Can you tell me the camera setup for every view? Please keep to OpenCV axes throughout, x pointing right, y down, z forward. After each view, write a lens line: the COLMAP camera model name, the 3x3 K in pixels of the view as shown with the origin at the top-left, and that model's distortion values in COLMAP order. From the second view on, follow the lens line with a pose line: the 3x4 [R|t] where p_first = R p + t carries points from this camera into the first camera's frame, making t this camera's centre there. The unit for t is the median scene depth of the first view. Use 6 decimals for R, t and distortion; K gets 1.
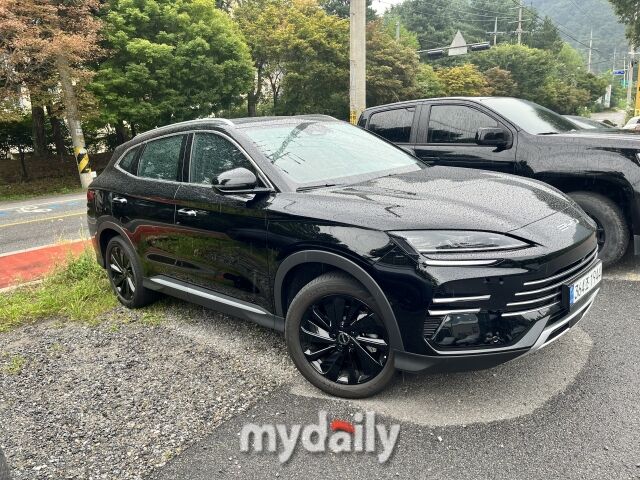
lens RADIAL K [[475.6, 0, 319.6], [0, 475.6, 244.9], [0, 0, 1]] dist [0.034452, -0.050769]
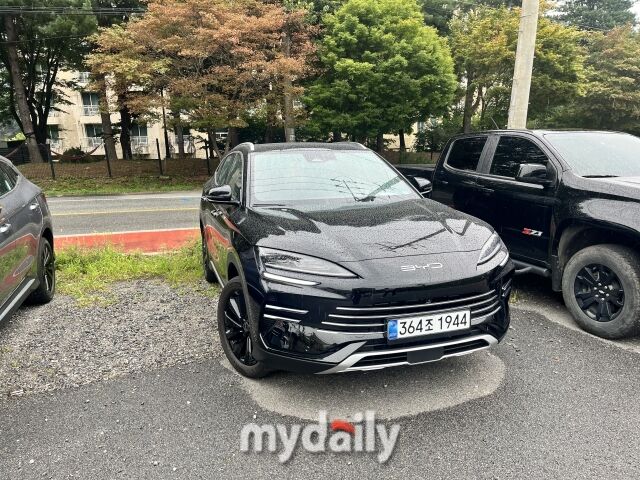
lens RADIAL K [[475.6, 0, 317.2], [0, 475.6, 234.4], [0, 0, 1]] dist [0.034452, -0.050769]
pose [[0.879563, 0.140731, -0.454493, 0.130914], [-0.155743, 0.987788, 0.004458, -0.013684], [0.449570, 0.066863, 0.890739, -0.008762]]
